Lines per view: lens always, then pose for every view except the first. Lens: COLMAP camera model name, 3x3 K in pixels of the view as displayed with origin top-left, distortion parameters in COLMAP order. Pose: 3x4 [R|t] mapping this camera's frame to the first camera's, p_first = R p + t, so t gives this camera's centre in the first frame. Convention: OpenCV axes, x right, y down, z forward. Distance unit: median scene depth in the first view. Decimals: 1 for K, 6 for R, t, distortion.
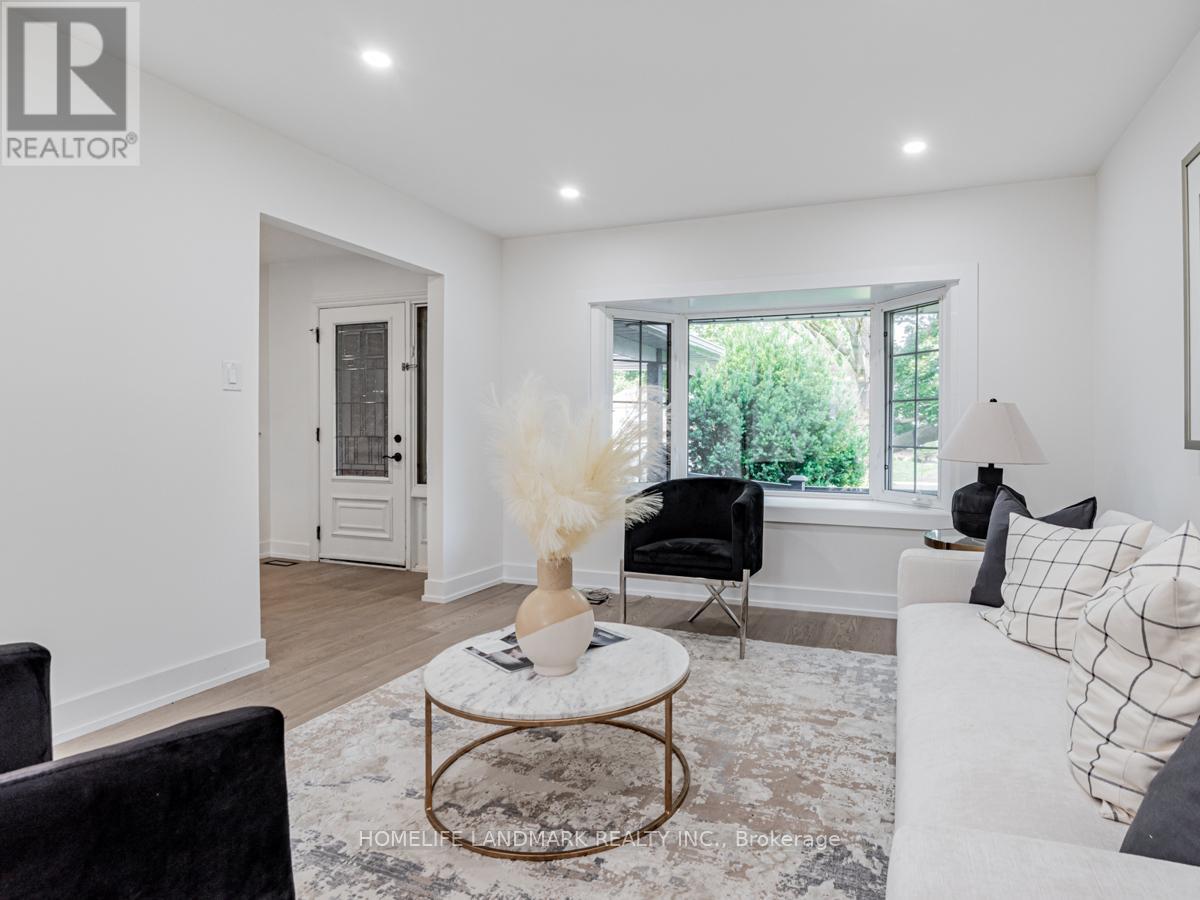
lens RADIAL K [[650.3, 0, 687.5], [0, 650.3, 436.9], [0, 0, 1]] dist [-0.001075, -0.000673]
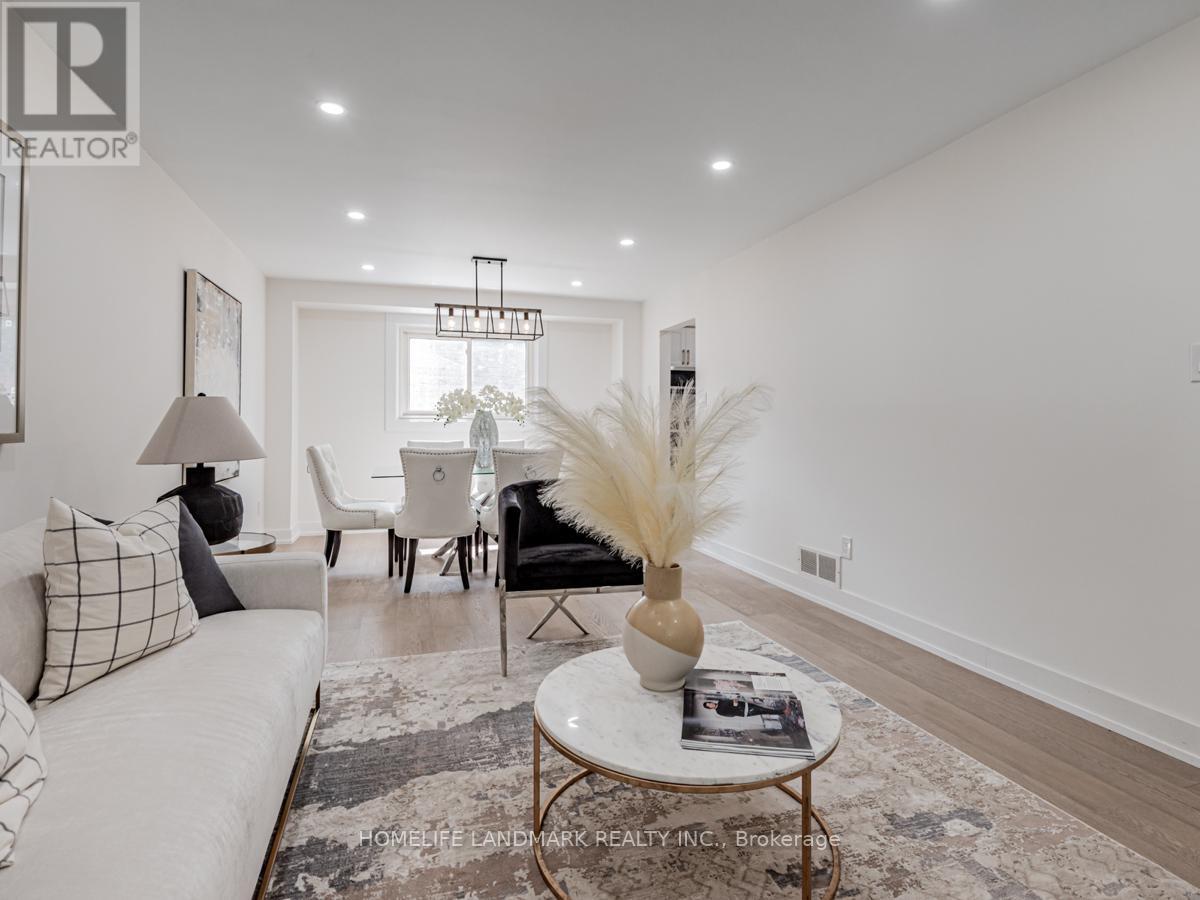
lens RADIAL K [[625.7, 0, 606.4], [0, 625.7, 428.5], [0, 0, 1]] dist [-0.002327, -0.002547]
pose [[-0.801800, -0.008124, -0.597538, 0.397809], [-0.013972, 0.999889, 0.005155, -0.015737], [0.597430, 0.012482, -0.801824, 1.634095]]
